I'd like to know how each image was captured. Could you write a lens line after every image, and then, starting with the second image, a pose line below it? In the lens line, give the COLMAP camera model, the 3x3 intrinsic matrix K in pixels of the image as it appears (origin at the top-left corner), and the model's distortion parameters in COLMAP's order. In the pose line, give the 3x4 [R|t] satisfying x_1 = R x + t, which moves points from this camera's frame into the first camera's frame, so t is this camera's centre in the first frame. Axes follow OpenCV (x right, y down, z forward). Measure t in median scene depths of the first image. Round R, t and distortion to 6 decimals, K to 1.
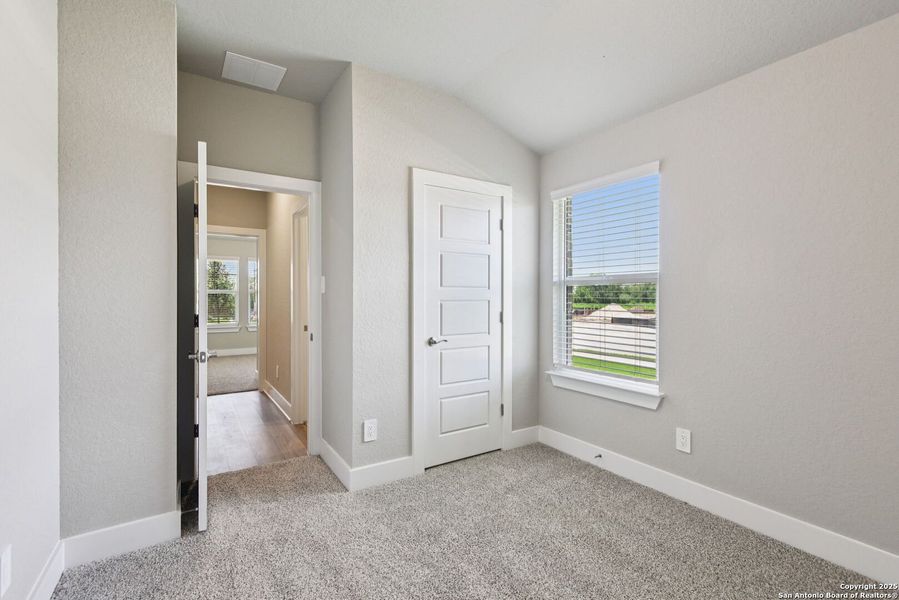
lens RADIAL K [[423.9, 0, 453.7], [0, 423.9, 297.6], [0, 0, 1]] dist [0.012423, -0.008820]
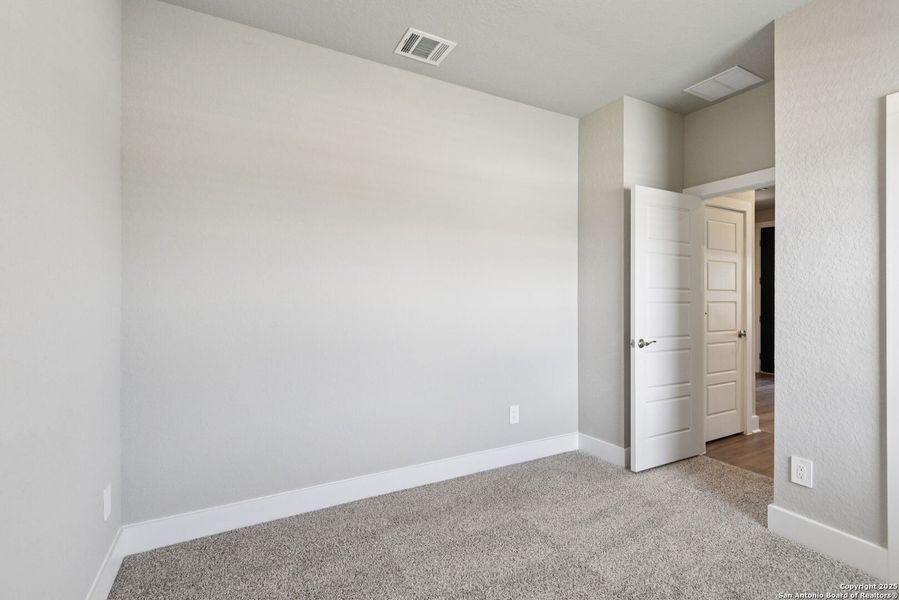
lens RADIAL K [[422.2, 0, 431.8], [0, 422.2, 299.7], [0, 0, 1]] dist [0.041769, 0.000189]
pose [[-0.117941, 0.001553, -0.993019, 0.741573], [-0.007599, 0.999968, 0.002466, 0.002375], [0.992991, 0.007837, -0.117926, 0.459954]]
